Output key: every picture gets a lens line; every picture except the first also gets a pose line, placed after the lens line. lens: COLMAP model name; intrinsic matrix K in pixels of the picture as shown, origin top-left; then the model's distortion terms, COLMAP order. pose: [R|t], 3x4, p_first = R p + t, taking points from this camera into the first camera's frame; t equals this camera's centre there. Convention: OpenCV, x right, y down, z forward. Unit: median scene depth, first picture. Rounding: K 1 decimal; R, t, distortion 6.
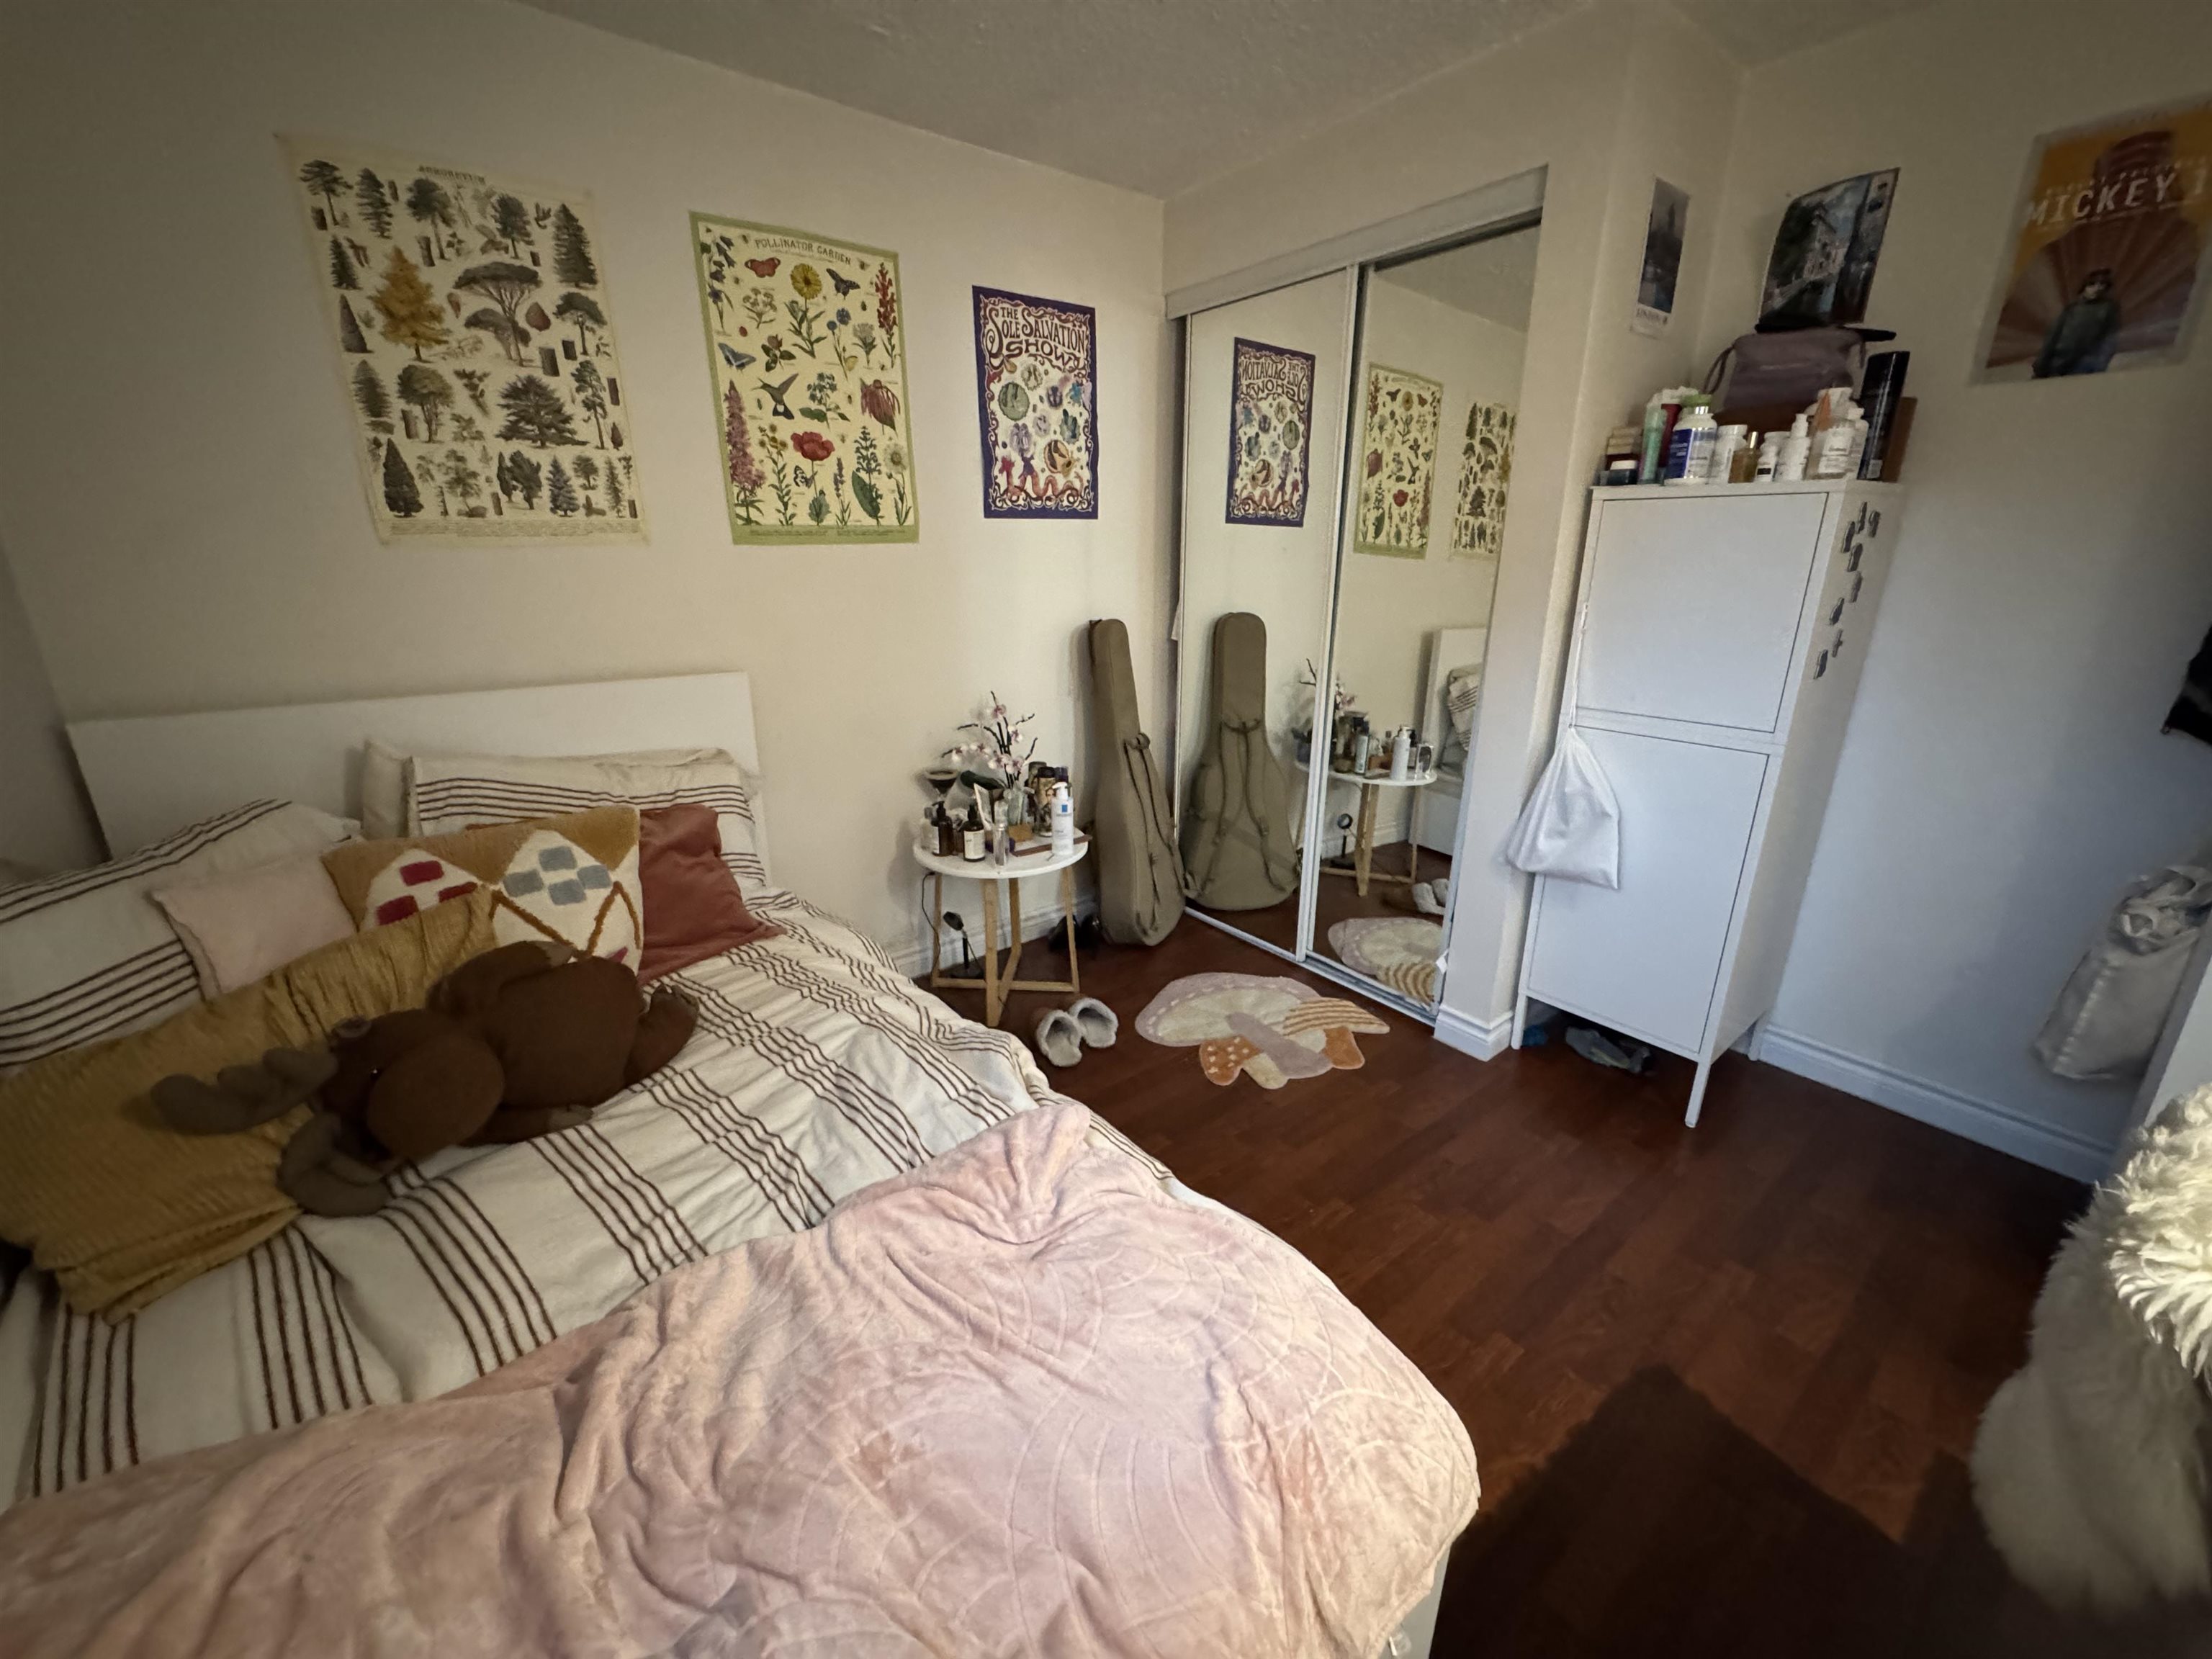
lens RADIAL K [[874.7, 0, 1103.7], [0, 874.7, 828.9], [0, 0, 1]] dist [-0.006783, 0.000562]
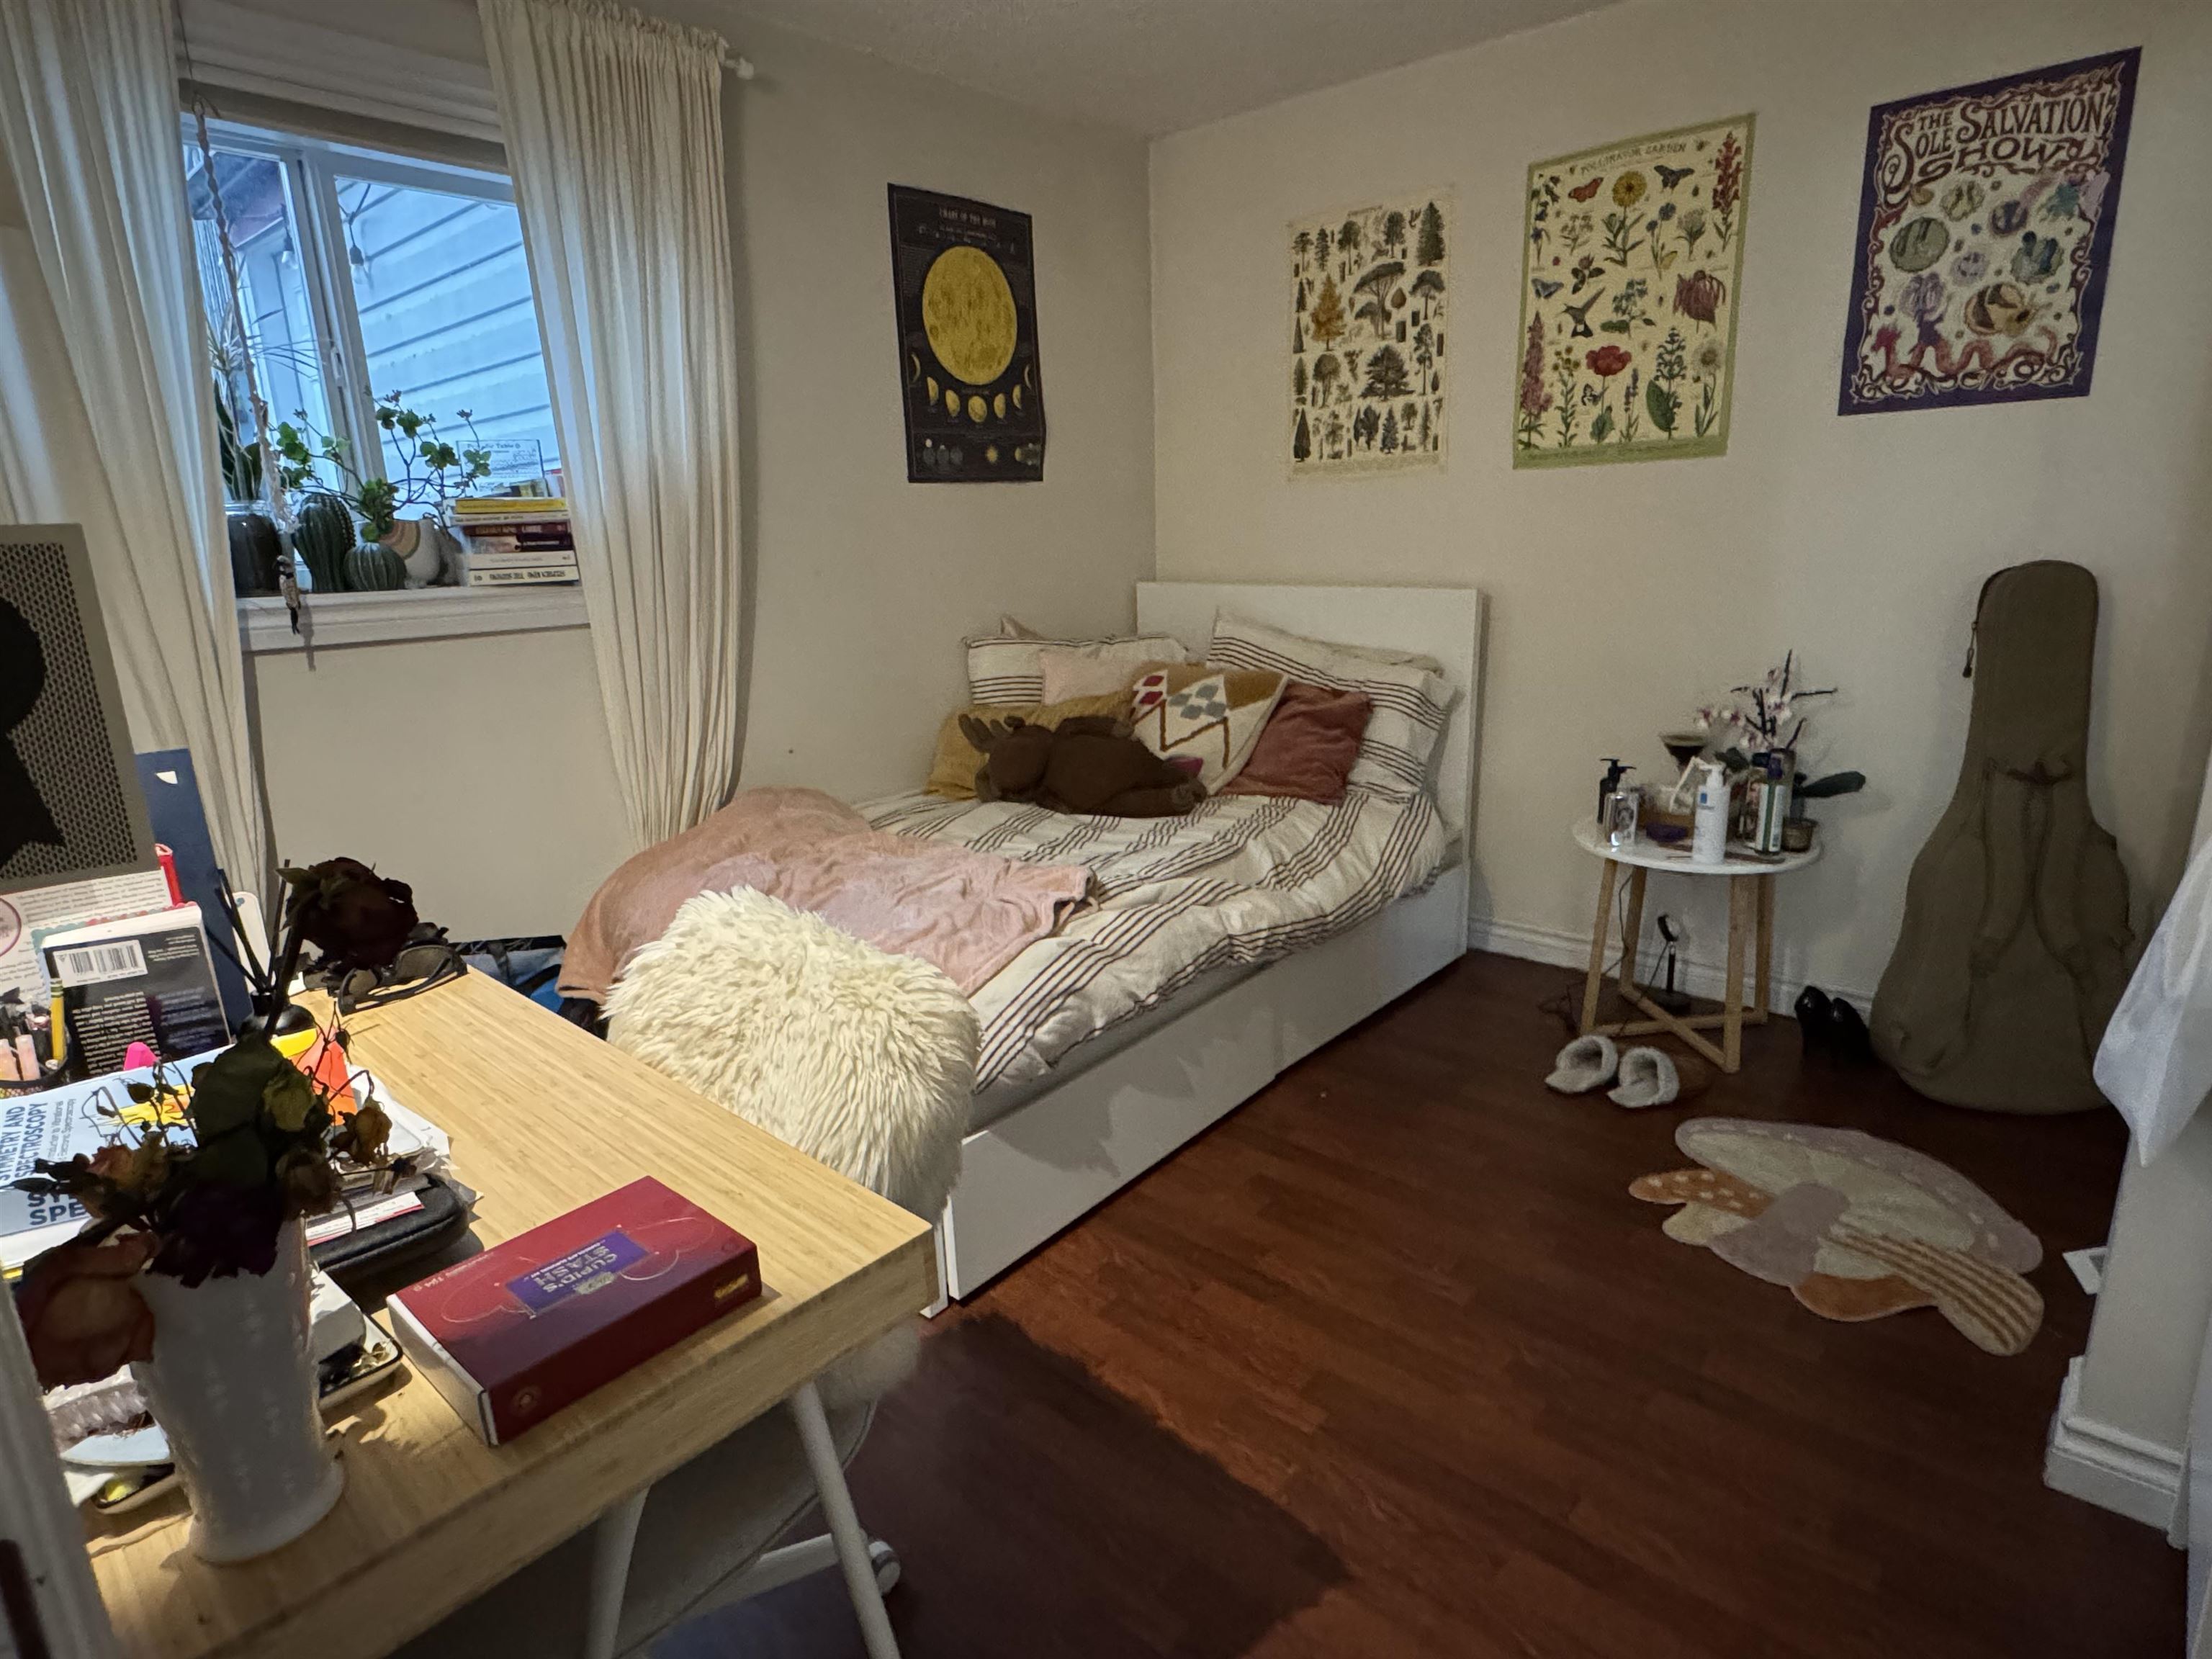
lens RADIAL K [[1214.9, 0, 1104.8], [0, 1214.9, 832.5], [0, 0, 1]] dist [0.002435, -0.003512]
pose [[0.163331, 0.245531, -0.955530, 1.003894], [-0.266825, 0.943435, 0.196814, -0.073252], [0.949804, 0.222813, 0.219606, 0.320836]]
